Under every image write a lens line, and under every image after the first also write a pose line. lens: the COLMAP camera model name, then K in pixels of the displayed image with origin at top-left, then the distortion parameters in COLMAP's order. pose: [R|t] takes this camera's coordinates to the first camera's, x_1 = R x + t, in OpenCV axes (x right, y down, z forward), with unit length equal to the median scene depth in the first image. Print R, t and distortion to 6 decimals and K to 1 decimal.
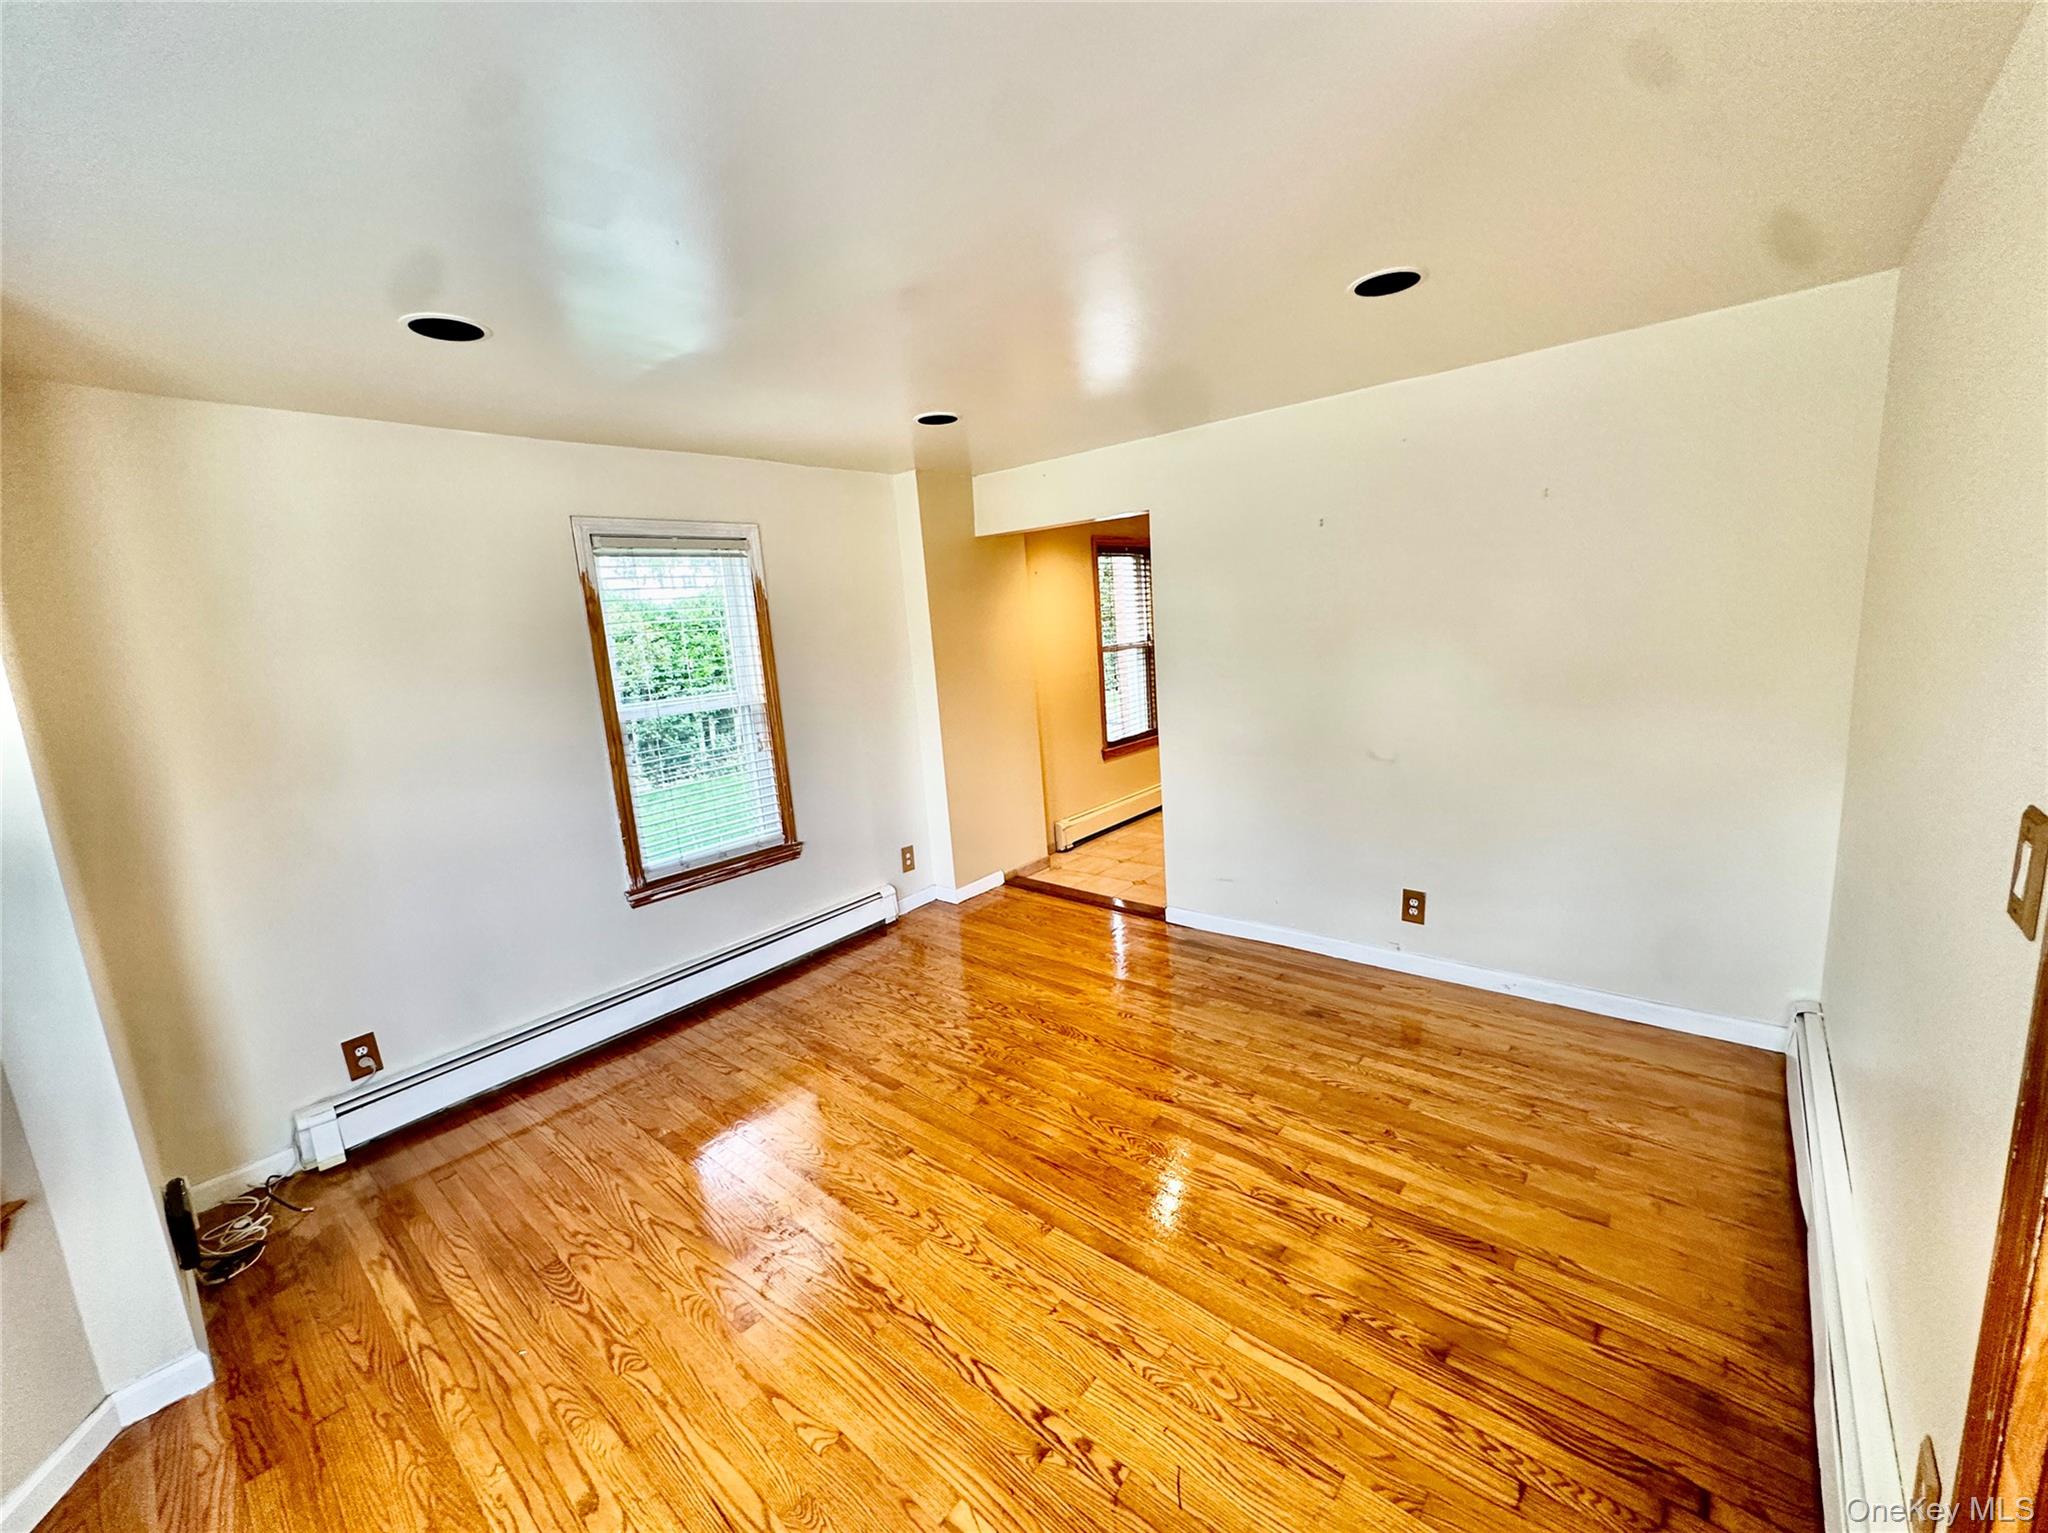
lens RADIAL K [[814.5, 0, 1024.0], [0, 814.5, 766.5], [0, 0, 1]] dist [0.000544, 0.000382]
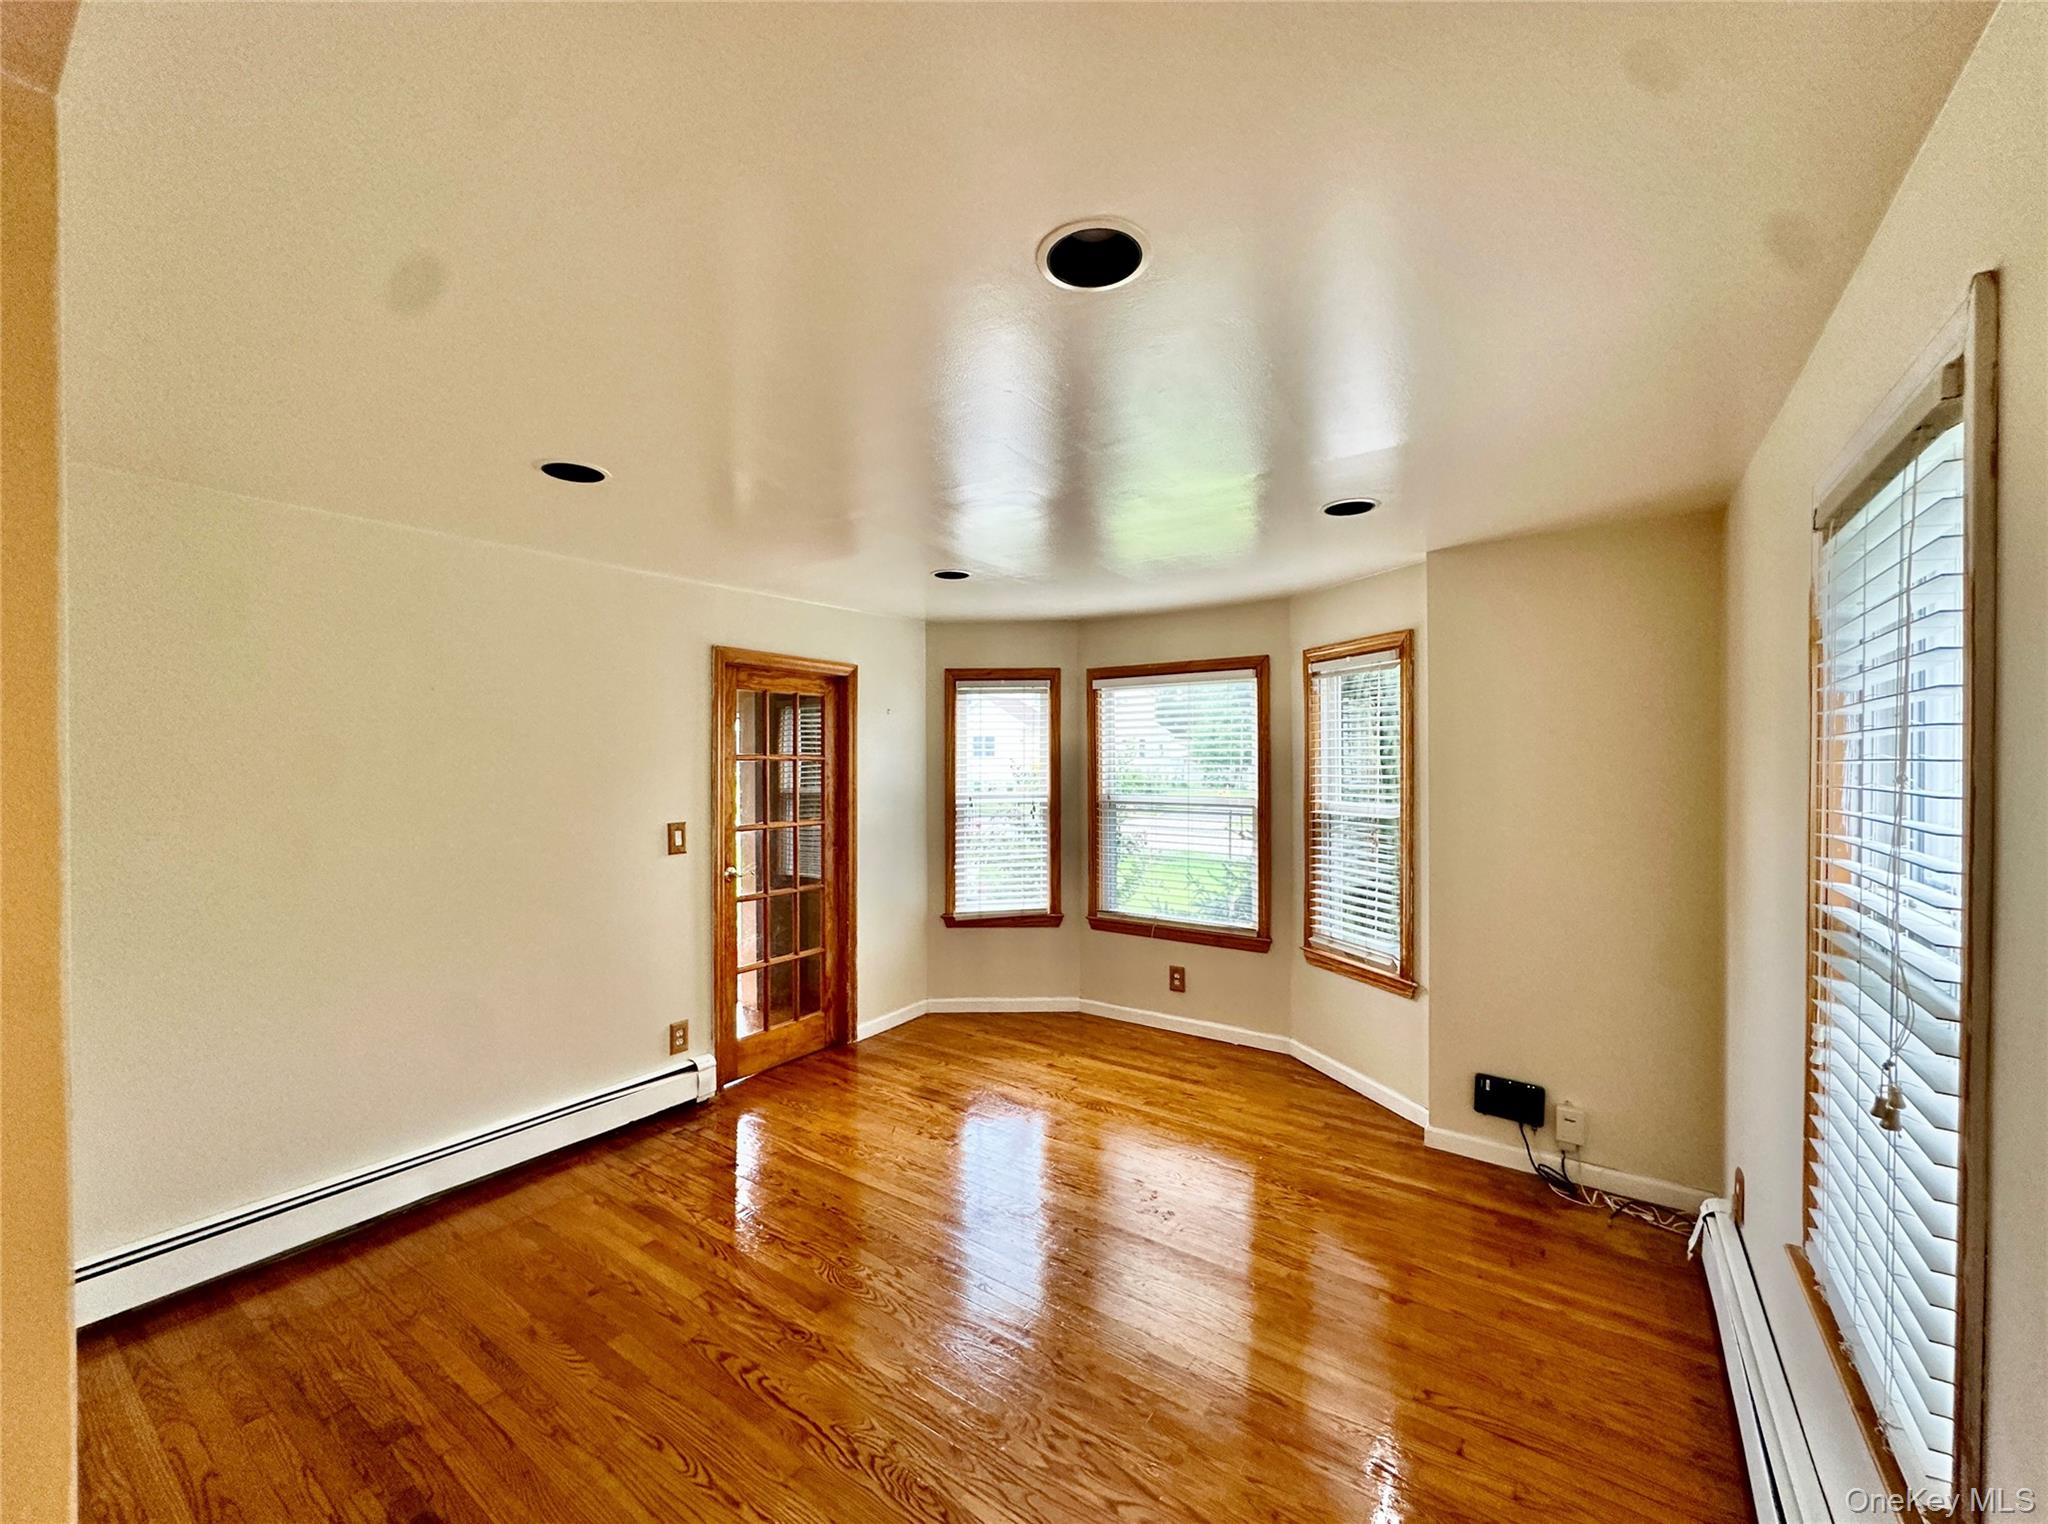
lens RADIAL K [[801.8, 0, 1026.1], [0, 801.8, 771.4], [0, 0, 1]] dist [0.000008, 0.000044]
pose [[-0.993008, 0.070393, -0.094763, -0.021558], [0.050454, 0.978822, 0.198398, -0.352187], [0.106721, 0.192229, -0.975530, 1.994385]]
